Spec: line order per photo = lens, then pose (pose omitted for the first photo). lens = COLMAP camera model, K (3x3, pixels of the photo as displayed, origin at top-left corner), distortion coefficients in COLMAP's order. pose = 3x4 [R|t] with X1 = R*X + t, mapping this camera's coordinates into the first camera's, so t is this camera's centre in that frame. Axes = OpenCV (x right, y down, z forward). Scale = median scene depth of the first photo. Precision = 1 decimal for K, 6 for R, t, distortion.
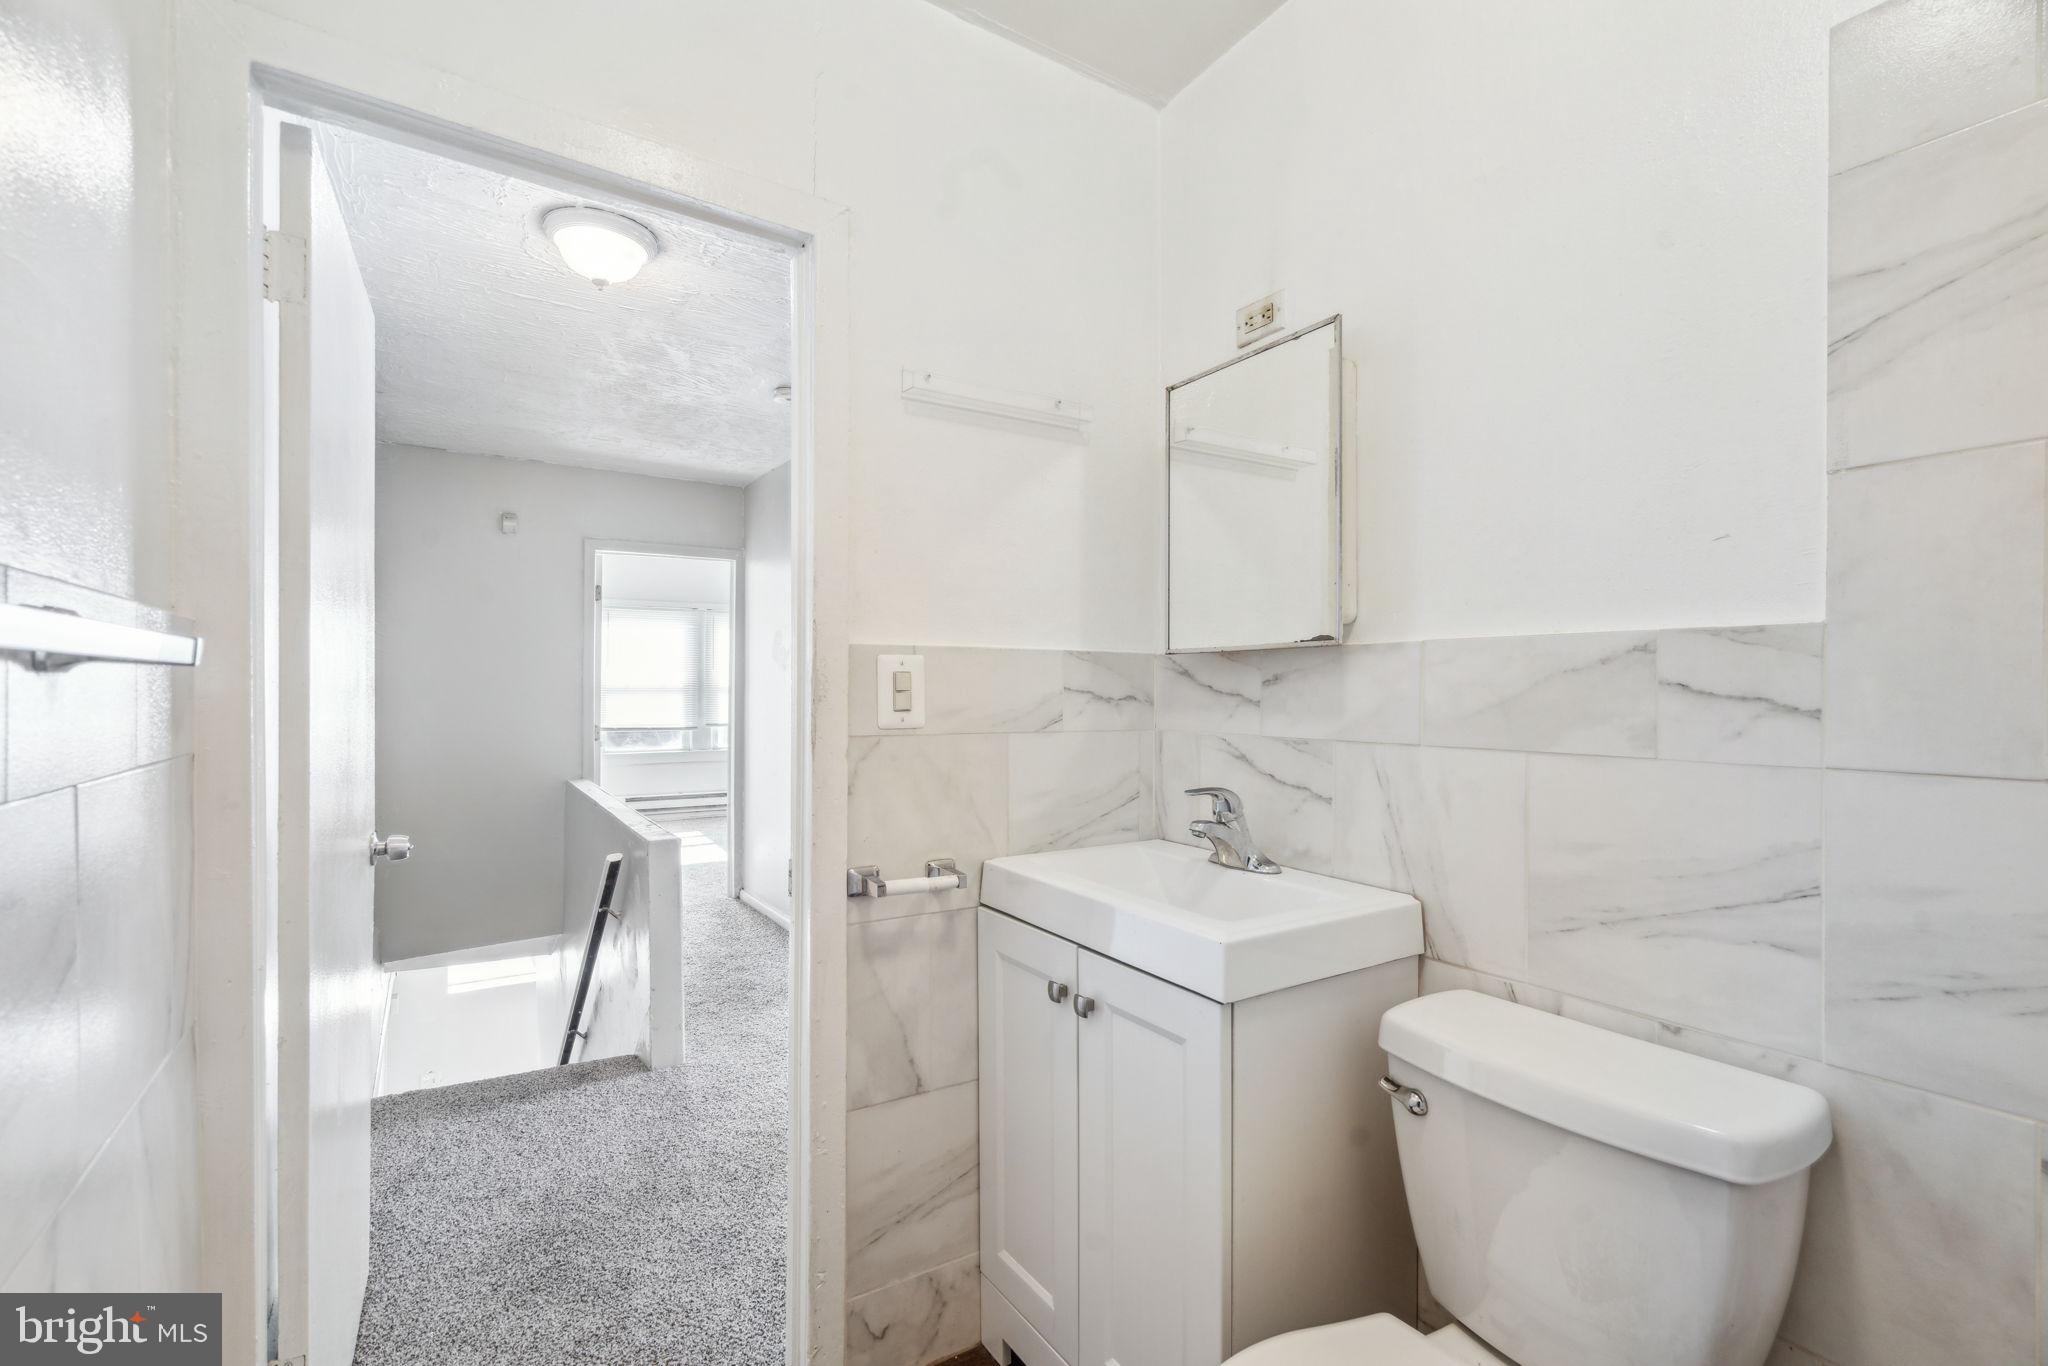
lens RADIAL K [[923.7, 0, 1016.2], [0, 923.7, 680.9], [0, 0, 1]] dist [-0.001501, 0.002737]
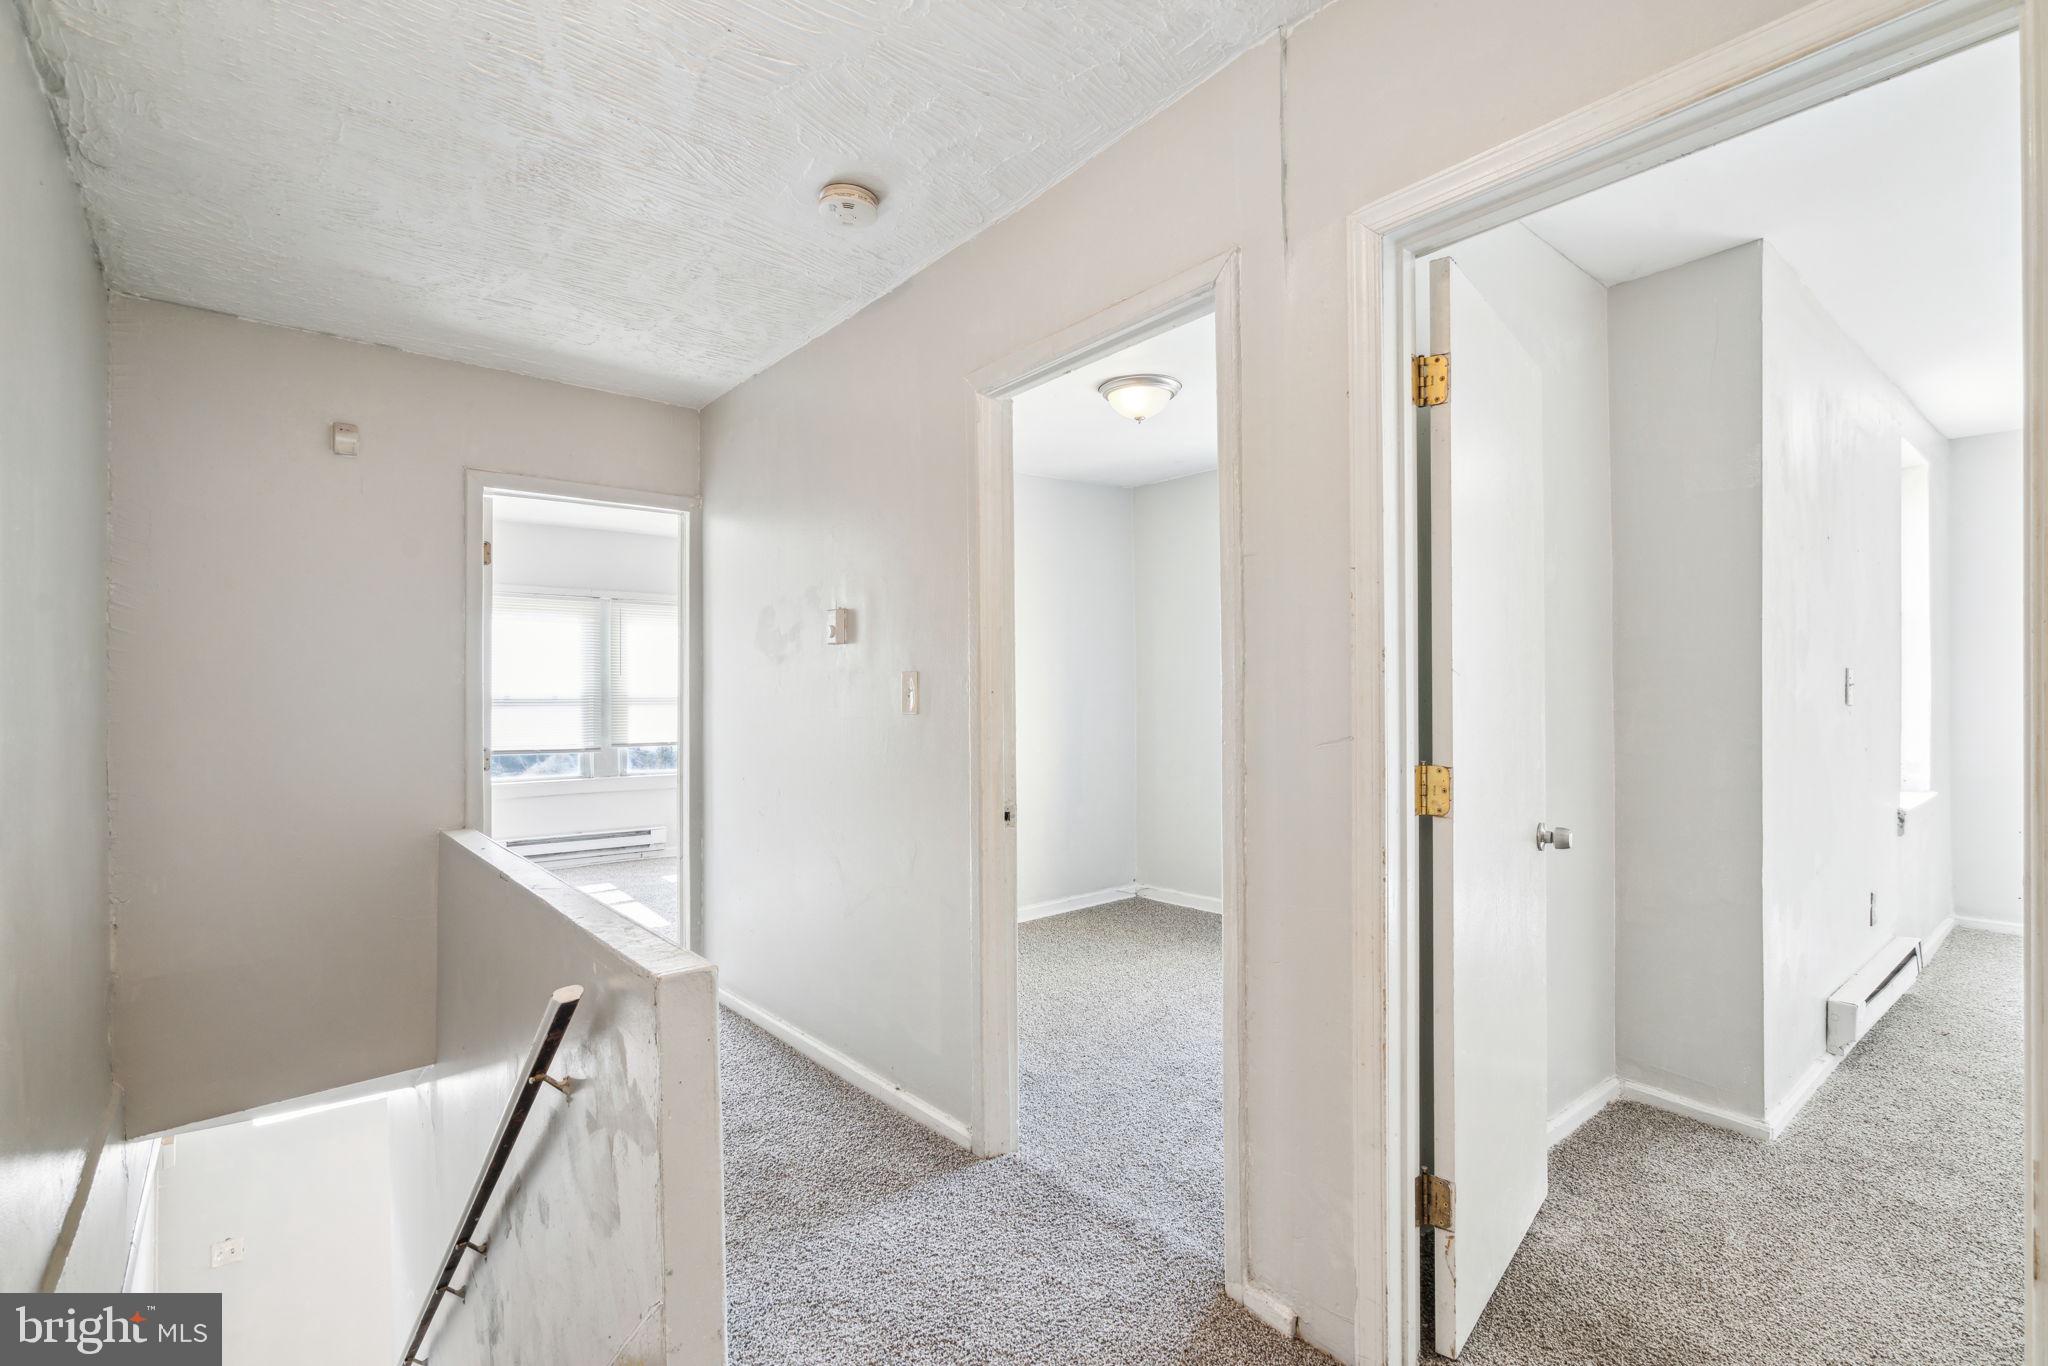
lens RADIAL K [[949.5, 0, 1018.2], [0, 949.5, 697.4], [0, 0, 1]] dist [-0.001021, 0.000474]
pose [[0.992788, -0.007460, 0.119651, -0.149531], [0.007095, 0.999969, 0.003476, 0.010862], [-0.119673, -0.002602, 0.992810, 0.261445]]
